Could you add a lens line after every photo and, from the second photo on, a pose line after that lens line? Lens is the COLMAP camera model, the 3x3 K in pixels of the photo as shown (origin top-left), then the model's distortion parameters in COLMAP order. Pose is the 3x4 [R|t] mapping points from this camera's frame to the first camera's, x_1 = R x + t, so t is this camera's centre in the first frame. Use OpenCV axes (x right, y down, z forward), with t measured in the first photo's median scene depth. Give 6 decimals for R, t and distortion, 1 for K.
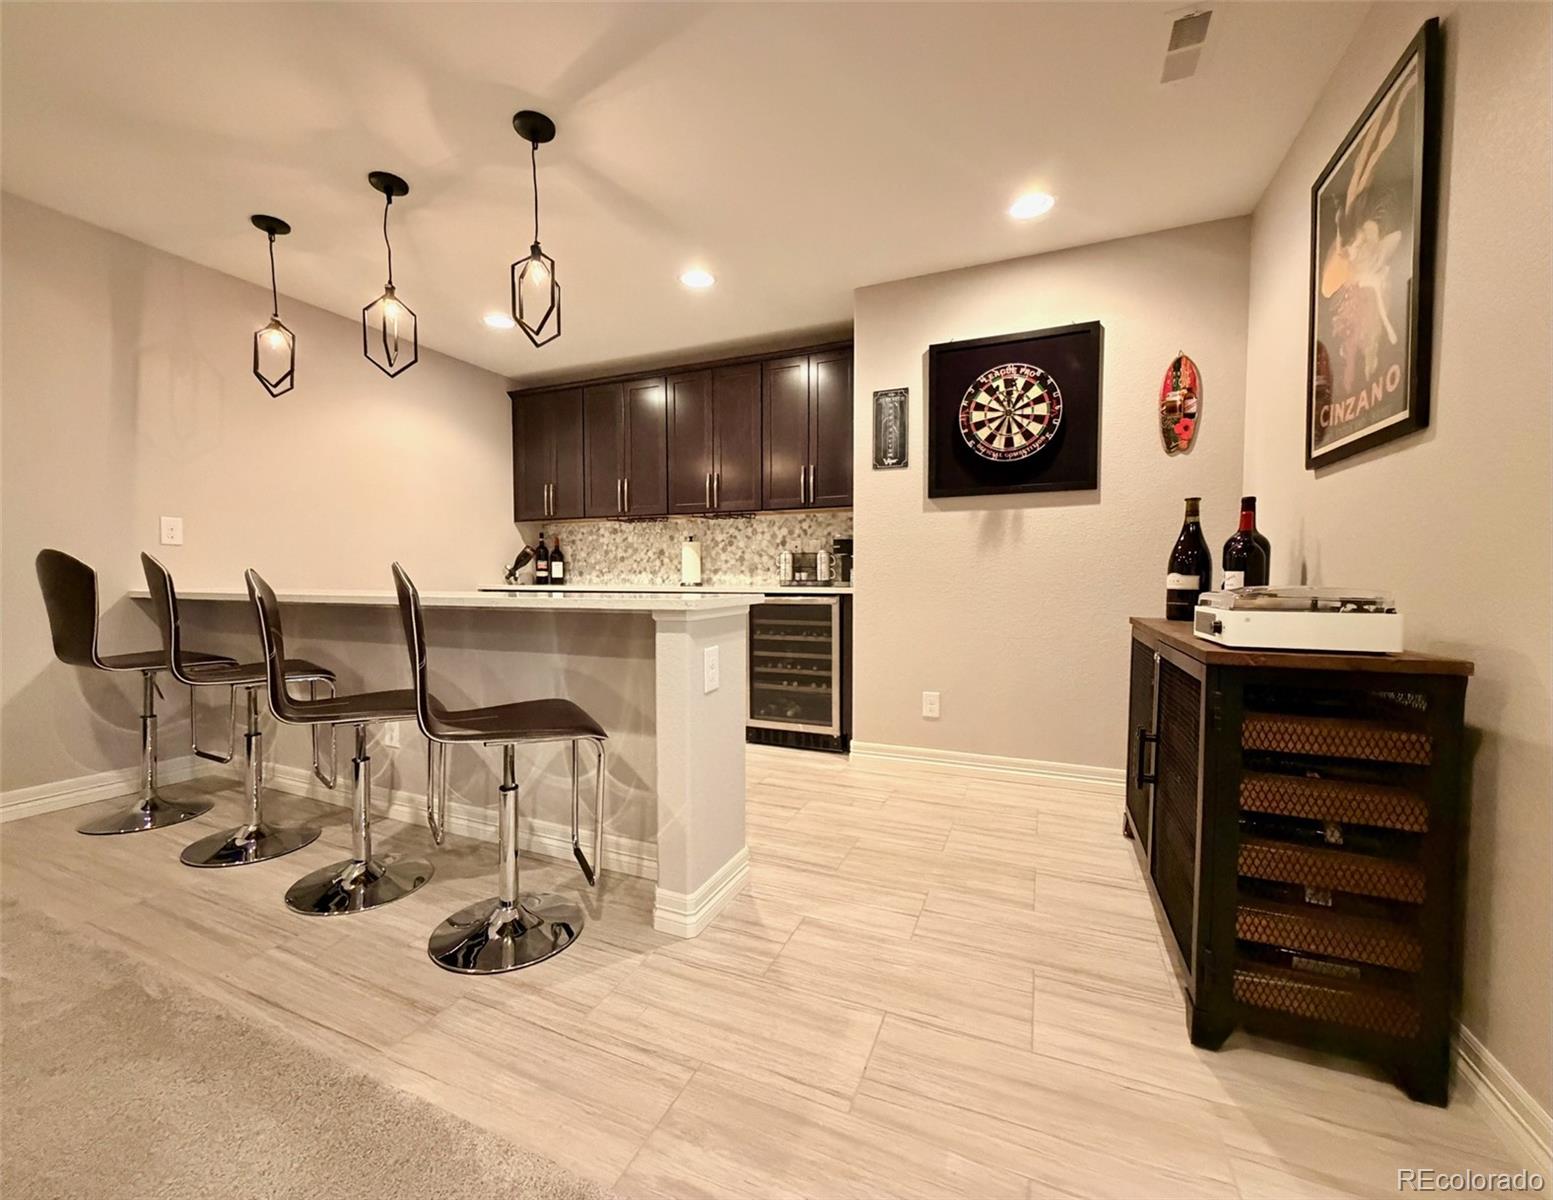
lens RADIAL K [[644.2, 0, 761.6], [0, 644.2, 604.7], [0, 0, 1]] dist [0.000218, 0.000063]
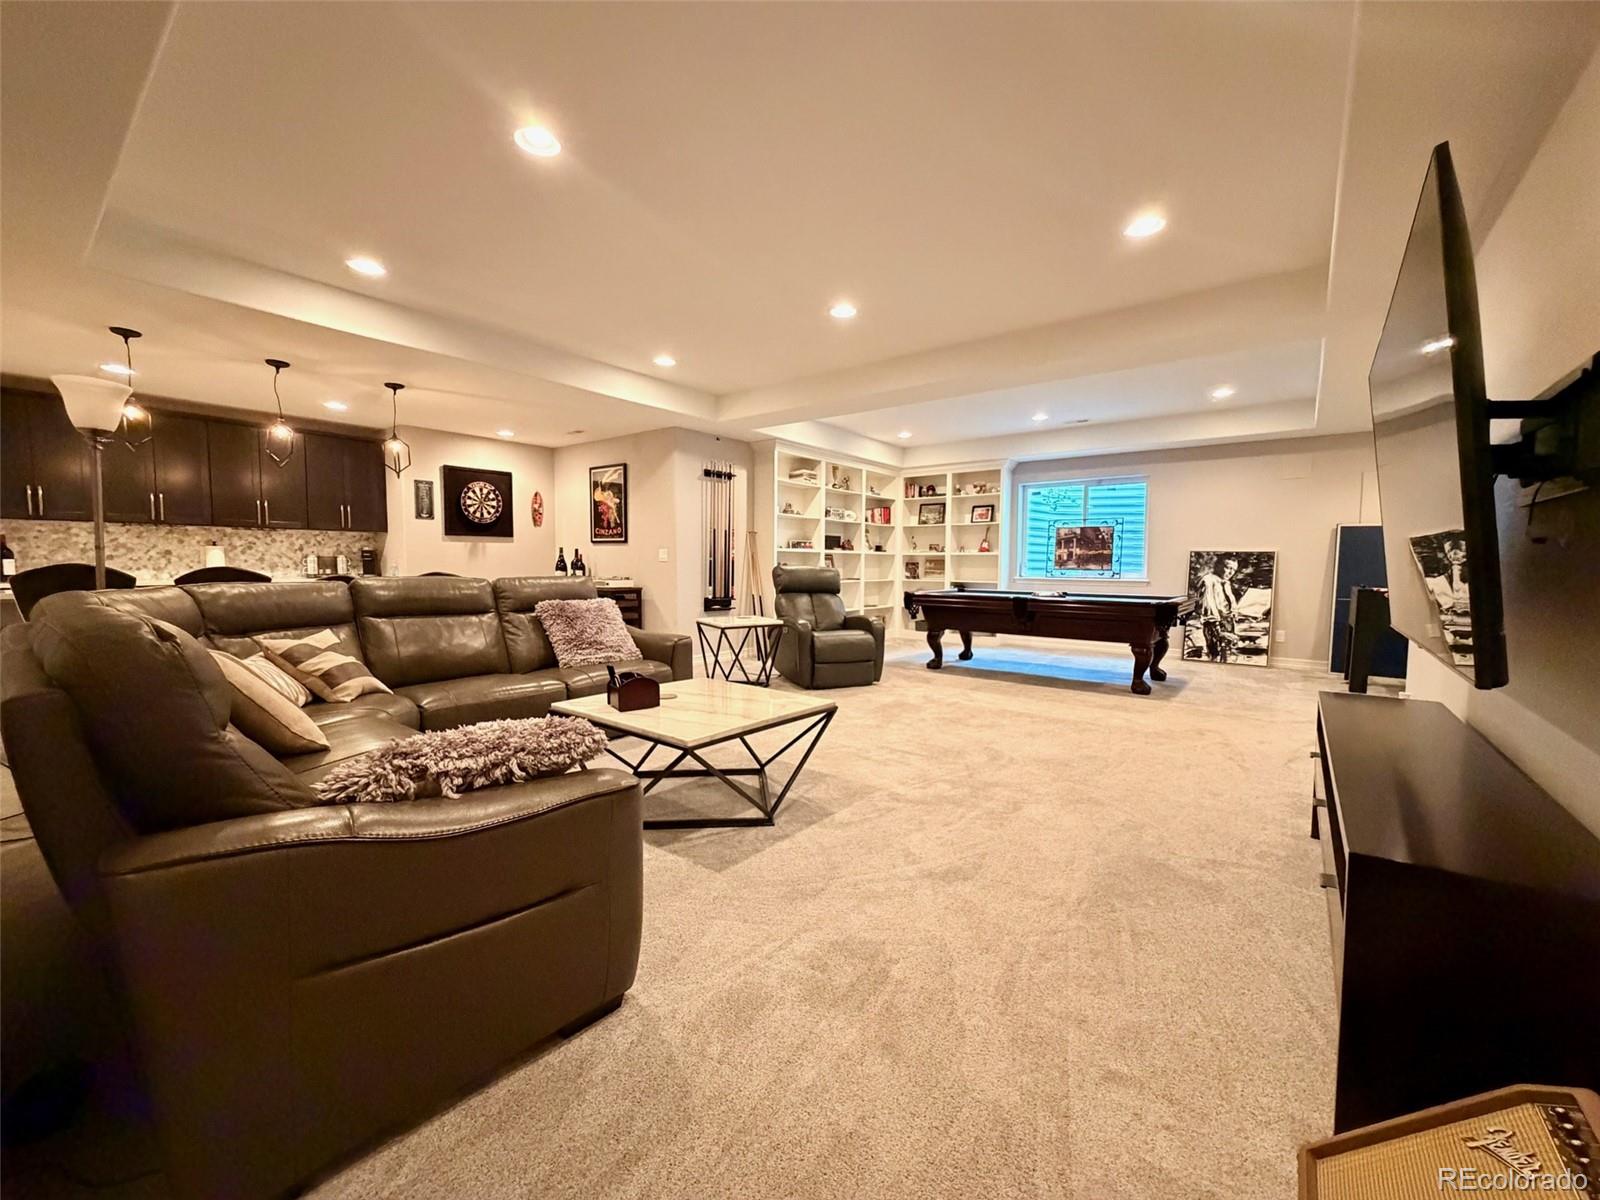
lens RADIAL K [[640.4, 0, 795.9], [0, 640.4, 603.2], [0, 0, 1]] dist [-0.000605, 0.000475]
pose [[0.245221, -0.062106, 0.967476, -1.208677], [0.035808, 0.997845, 0.054979, -0.011673], [-0.968806, 0.021161, 0.246917, -0.514501]]
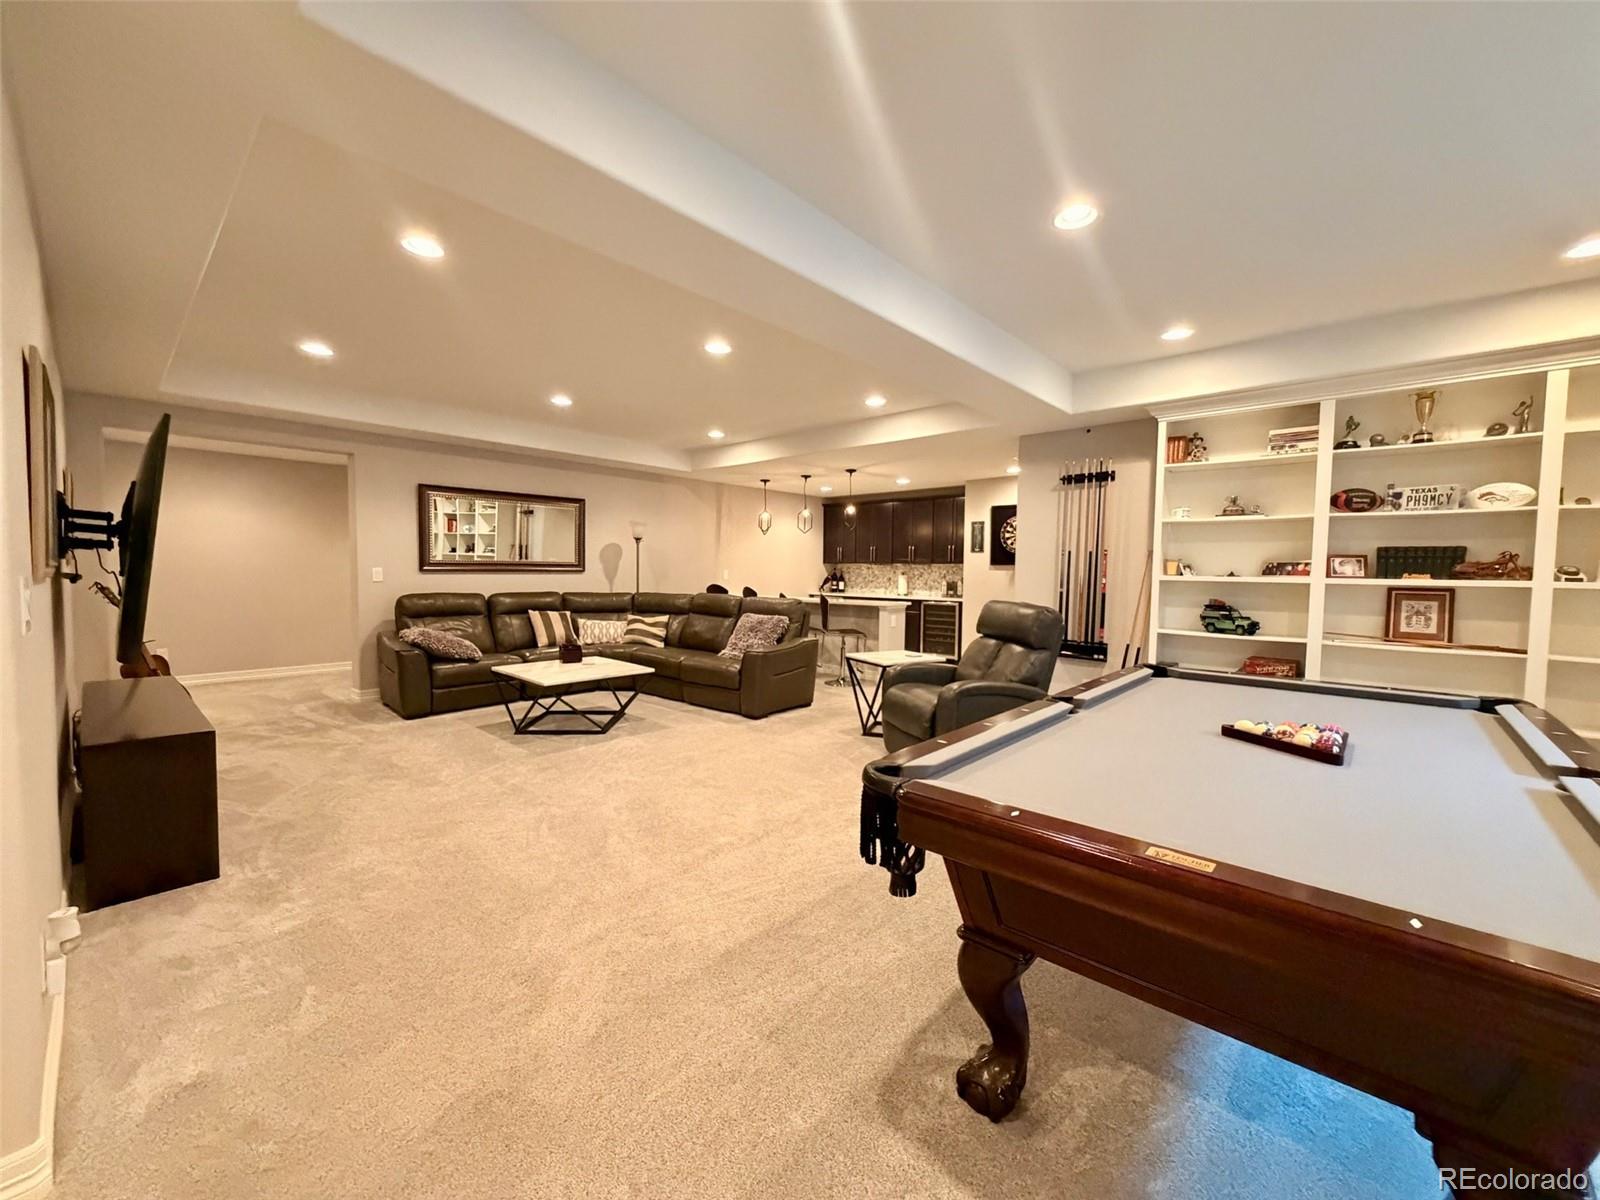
lens RADIAL K [[640.4, 0, 802.7], [0, 640.4, 601.3], [0, 0, 1]] dist [-0.000605, 0.000475]
pose [[0.949163, 0.027996, -0.313536, 0.277410], [-0.027597, 0.999603, 0.005714, -0.013087], [0.313572, 0.003230, 0.949559, -1.287023]]
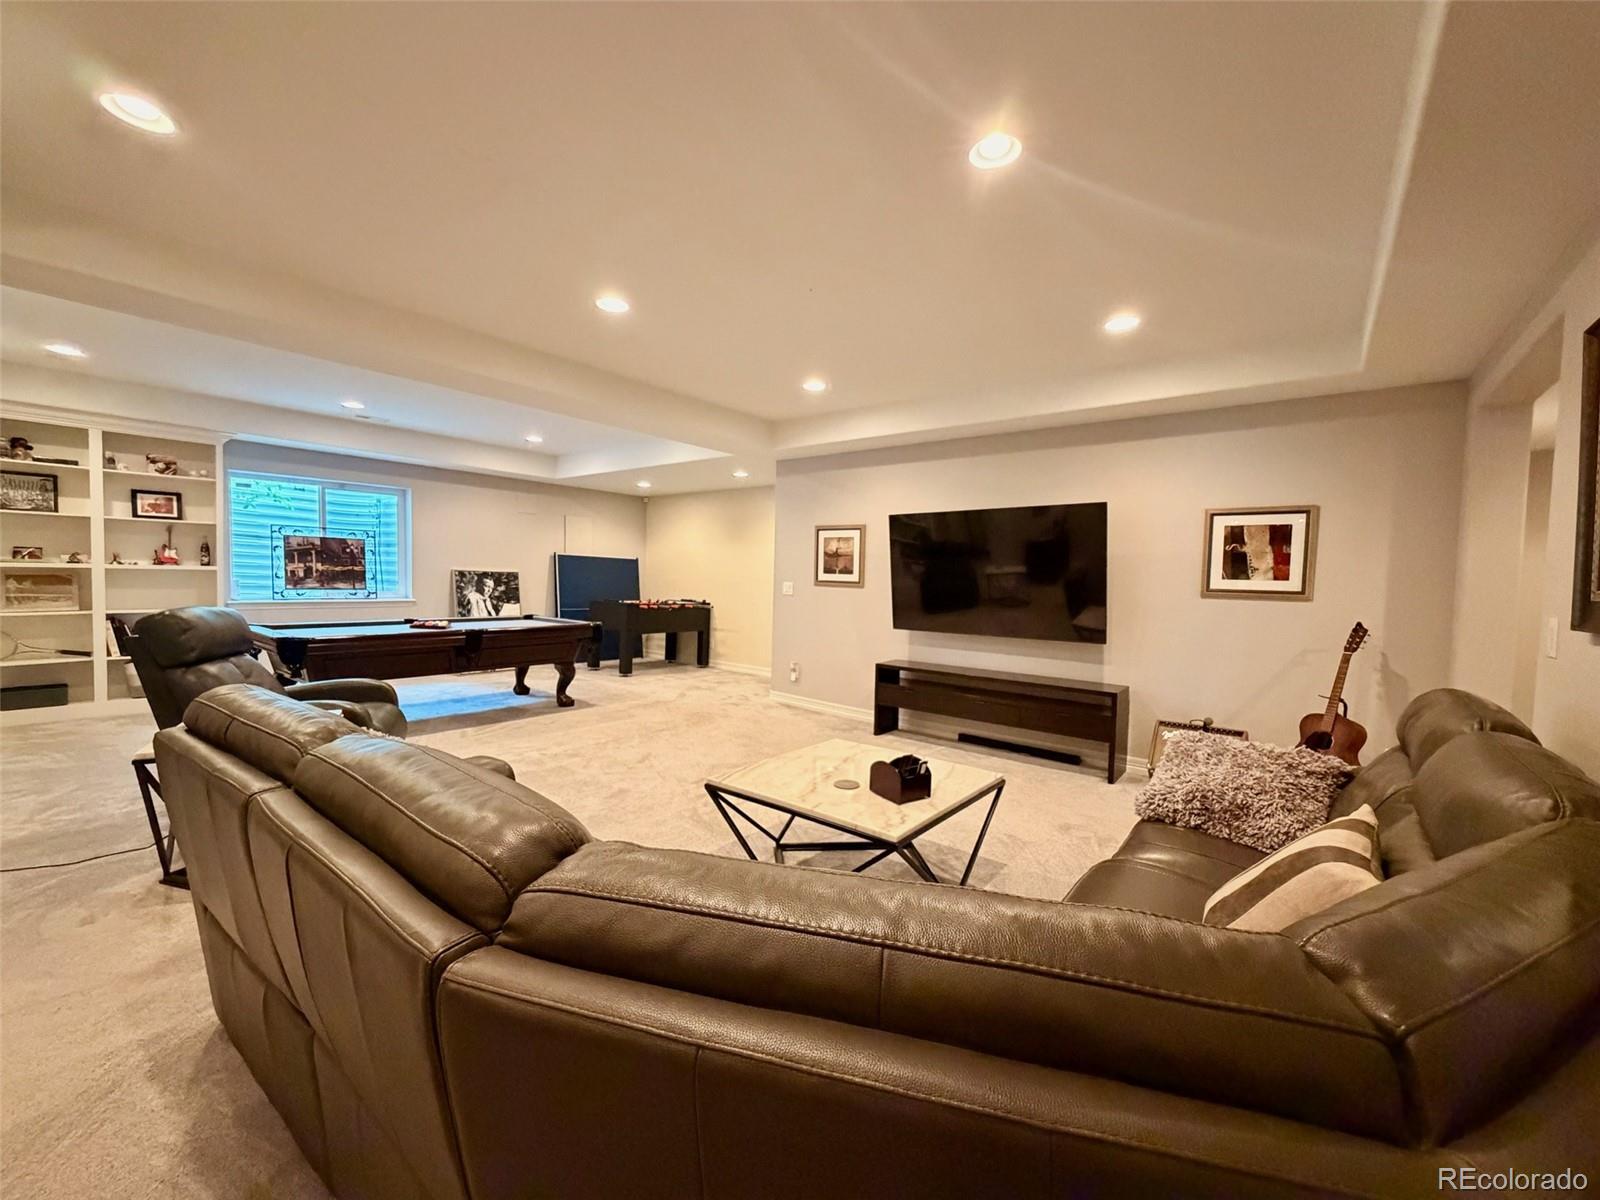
lens RADIAL K [[640.4, 0, 811.3], [0, 640.4, 600.0], [0, 0, 1]] dist [-0.000605, 0.000475]
pose [[-0.964702, -0.031451, 0.261459, -0.672804], [-0.011508, 0.996929, 0.077457, -0.089288], [-0.263093, 0.071714, -0.962102, 0.384049]]
